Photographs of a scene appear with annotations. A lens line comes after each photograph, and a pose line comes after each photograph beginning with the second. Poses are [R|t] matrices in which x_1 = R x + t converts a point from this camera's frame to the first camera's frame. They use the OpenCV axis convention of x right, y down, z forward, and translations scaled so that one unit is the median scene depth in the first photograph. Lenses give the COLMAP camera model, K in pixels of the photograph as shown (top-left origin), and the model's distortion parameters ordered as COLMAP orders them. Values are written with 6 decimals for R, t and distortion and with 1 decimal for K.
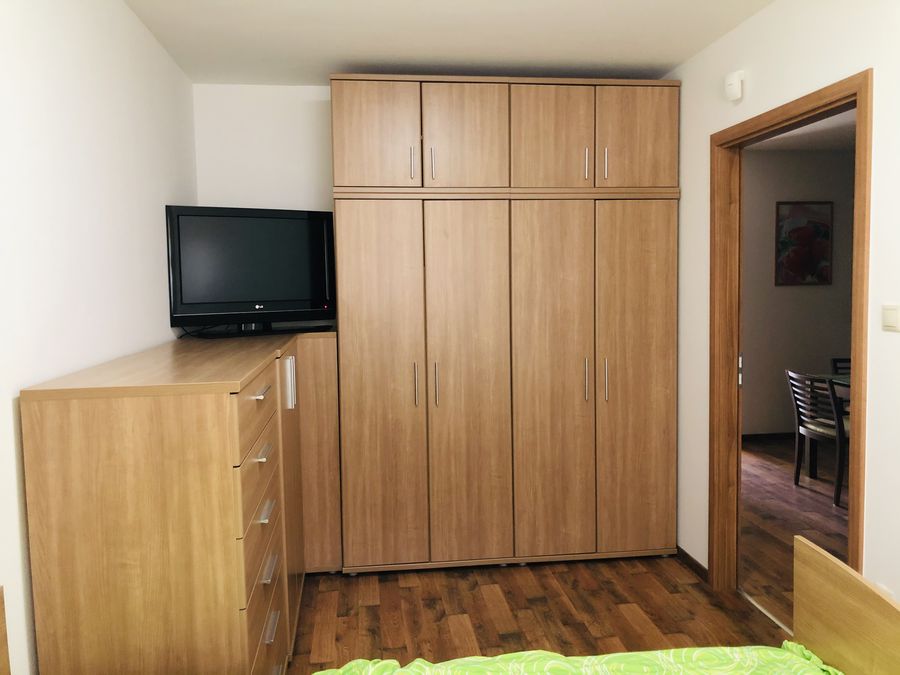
lens RADIAL K [[742.4, 0, 452.5], [0, 742.4, 336.4], [0, 0, 1]] dist [0.022477, -0.007390]
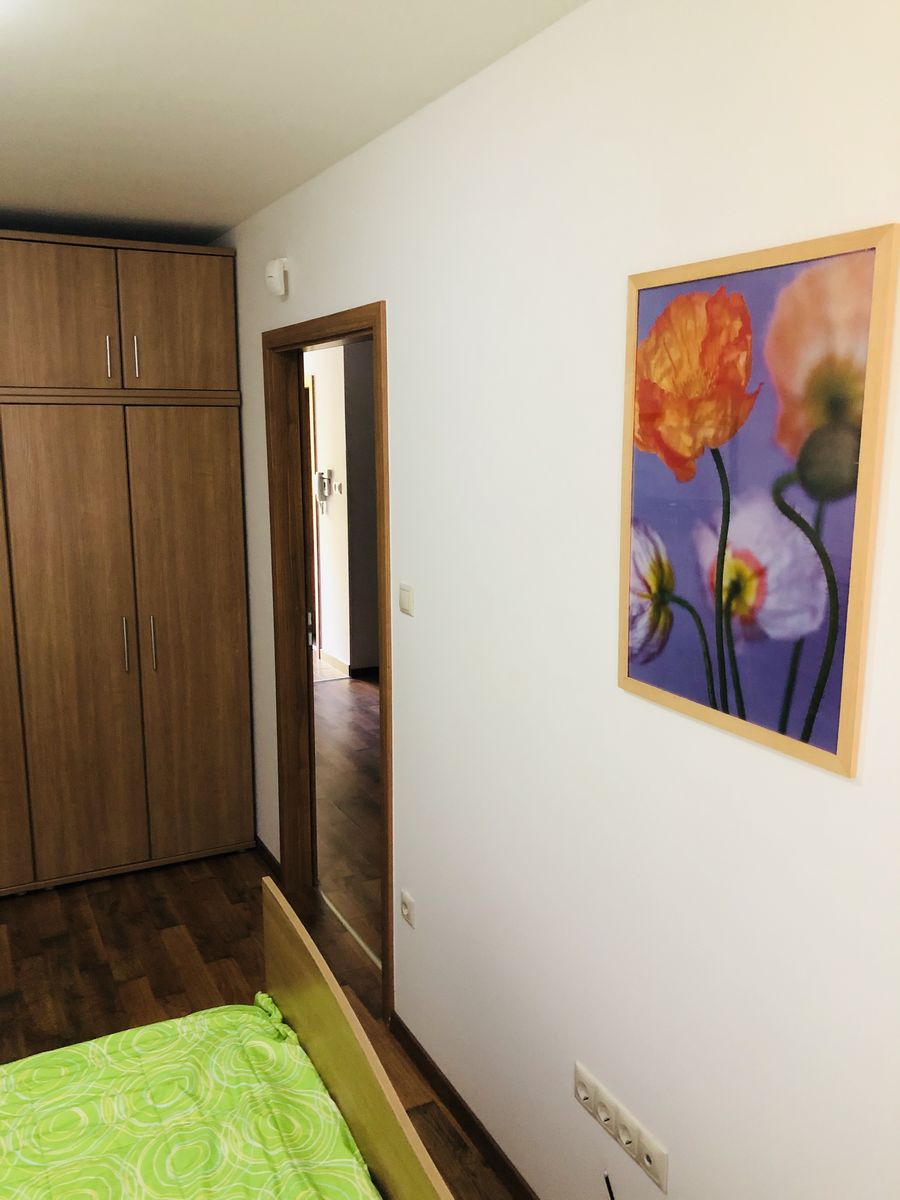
lens RADIAL K [[989.8, 0, 449.8], [0, 989.8, 604.7], [0, 0, 1]] dist [0.022477, -0.007390]
pose [[0.941754, -0.047818, 0.332886, 0.157655], [0.011219, 0.993756, 0.111011, -0.092162], [-0.336116, -0.100810, 0.936410, -0.062533]]
